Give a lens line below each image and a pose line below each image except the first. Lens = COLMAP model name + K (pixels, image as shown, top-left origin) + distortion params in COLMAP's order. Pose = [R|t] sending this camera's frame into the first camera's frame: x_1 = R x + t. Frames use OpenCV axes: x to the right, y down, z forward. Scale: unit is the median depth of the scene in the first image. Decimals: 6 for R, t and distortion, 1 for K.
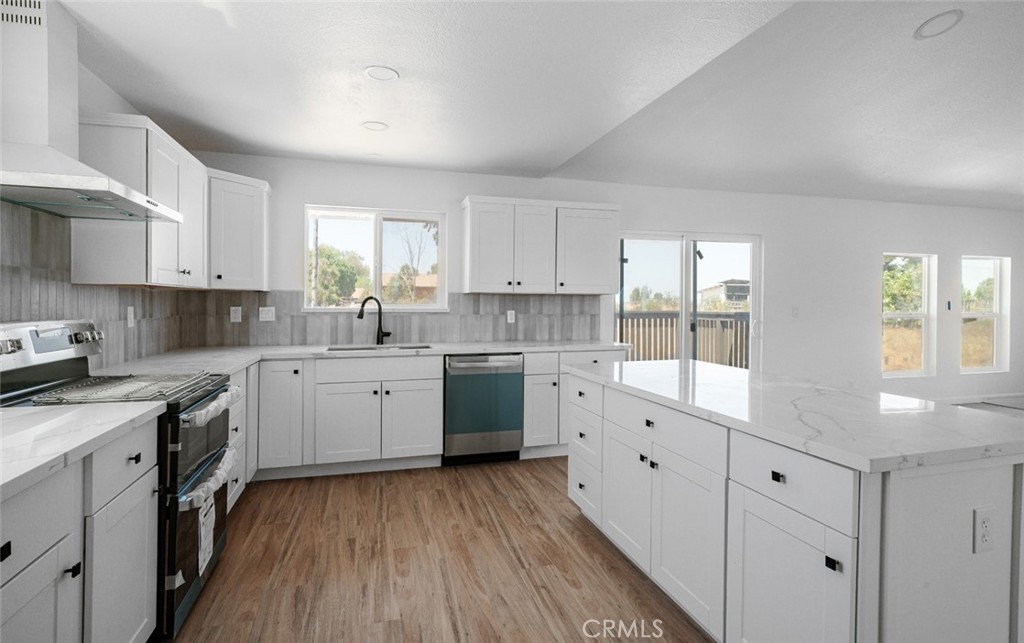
lens RADIAL K [[518.4, 0, 509.6], [0, 518.4, 313.4], [0, 0, 1]] dist [0.000450, -0.000092]
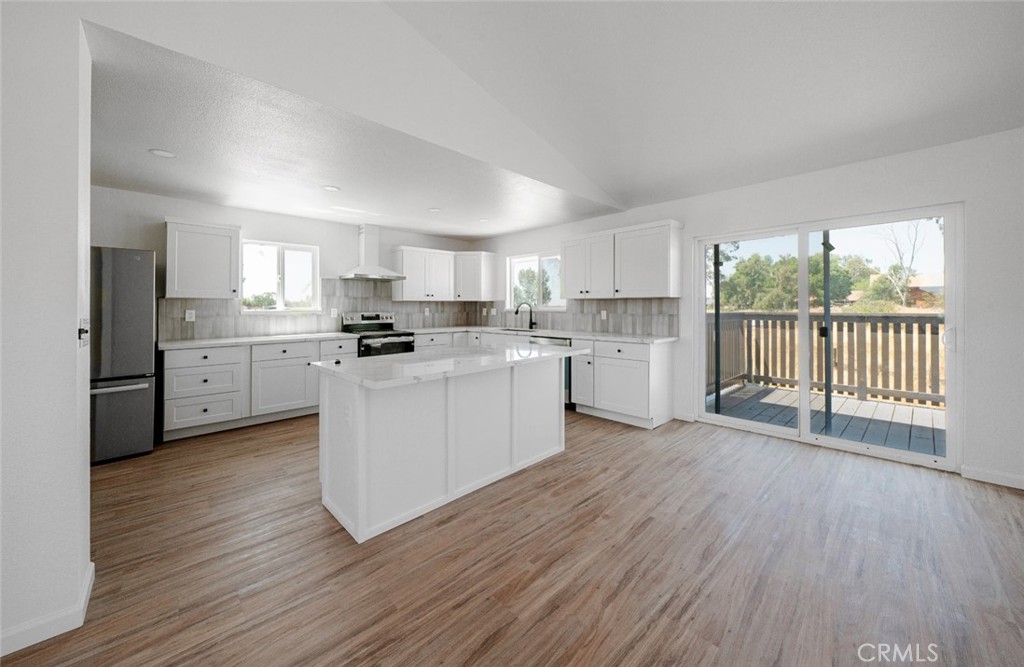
lens RADIAL K [[367.1, 0, 478.9], [0, 367.1, 306.4], [0, 0, 1]] dist [0.001354, 0.000044]
pose [[0.419064, -0.006611, -0.907932, 0.841524], [-0.011941, 0.999847, -0.012792, -0.000160], [0.907878, 0.016202, 0.418921, 0.299922]]
